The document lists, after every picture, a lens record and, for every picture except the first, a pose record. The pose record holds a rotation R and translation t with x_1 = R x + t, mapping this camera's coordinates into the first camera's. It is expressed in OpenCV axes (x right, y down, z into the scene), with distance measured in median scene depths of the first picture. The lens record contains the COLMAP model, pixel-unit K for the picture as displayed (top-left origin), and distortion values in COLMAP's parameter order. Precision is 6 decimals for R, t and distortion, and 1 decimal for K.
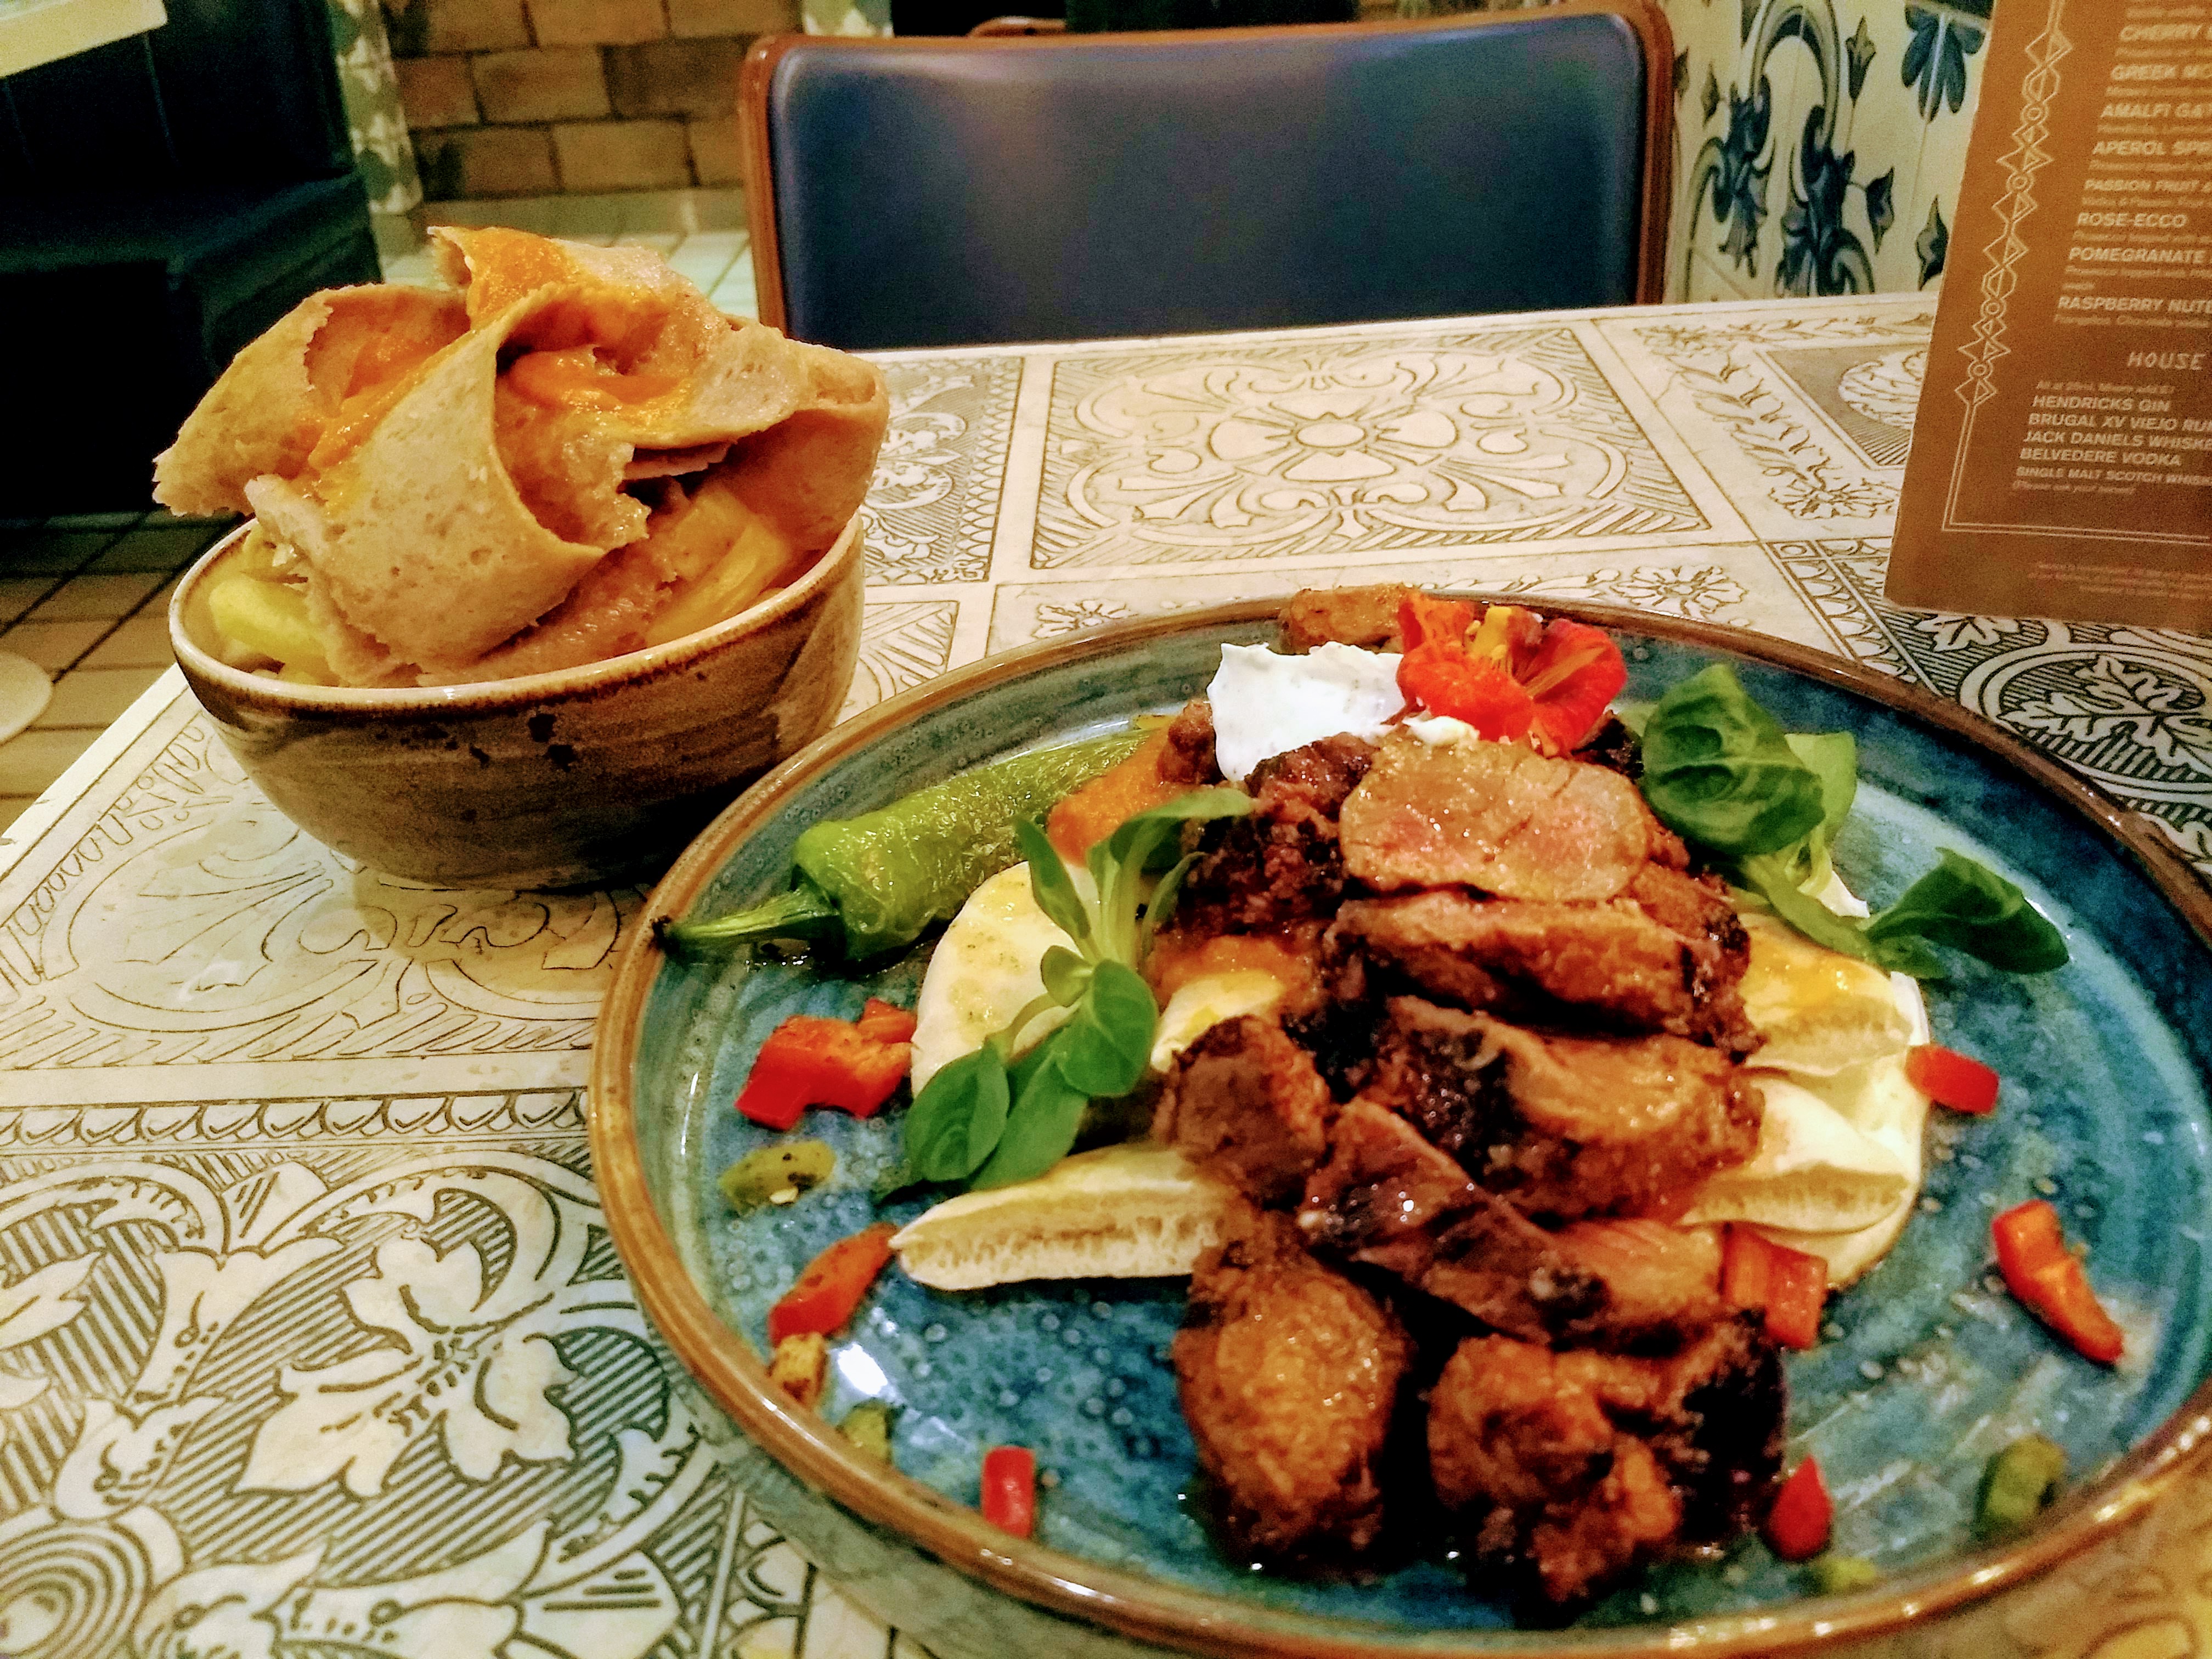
lens RADIAL K [[1600.0, 0, 1106.0], [0, 1600.0, 829.5], [0, 0, 1]] dist [-0.004204, -0.006417]
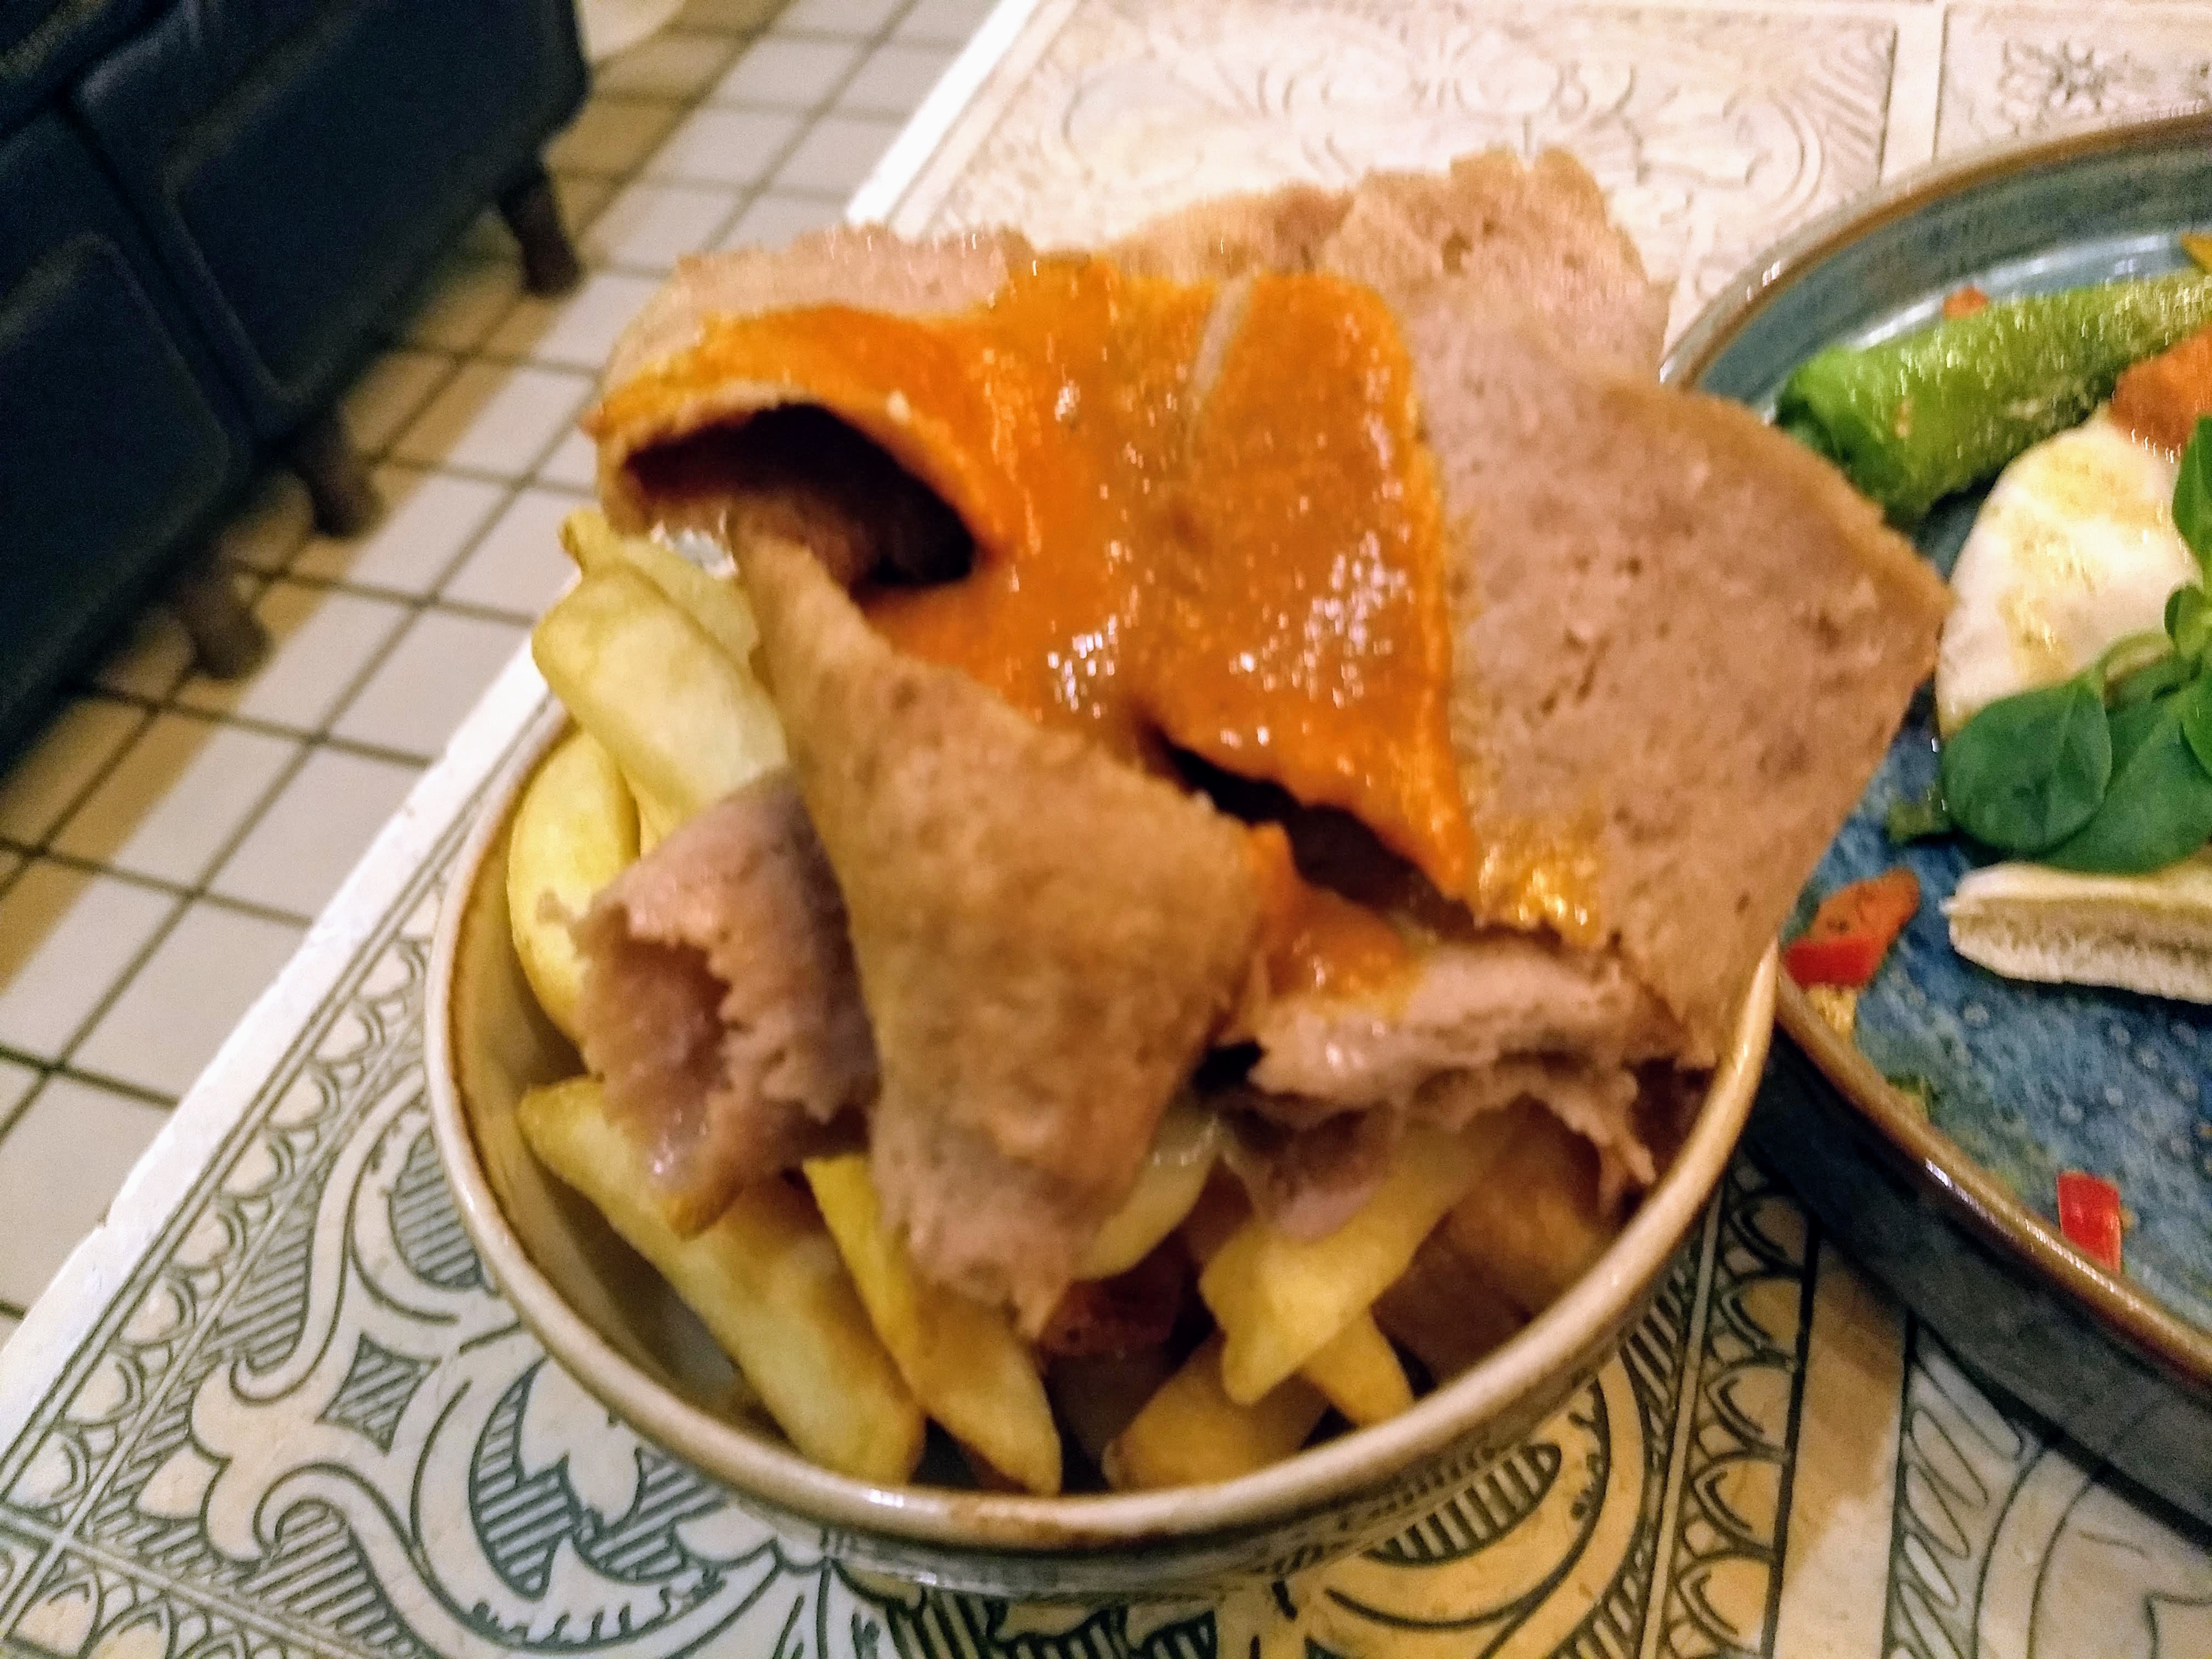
lens RADIAL K [[1600.0, 0, 1106.0], [0, 1600.0, 829.5], [0, 0, 1]] dist [-0.004204, -0.006417]
pose [[0.957387, 0.206200, -0.202218, -0.405613], [-0.118450, 0.918924, 0.376228, -0.052550], [0.263401, -0.336244, 0.904190, 0.113082]]
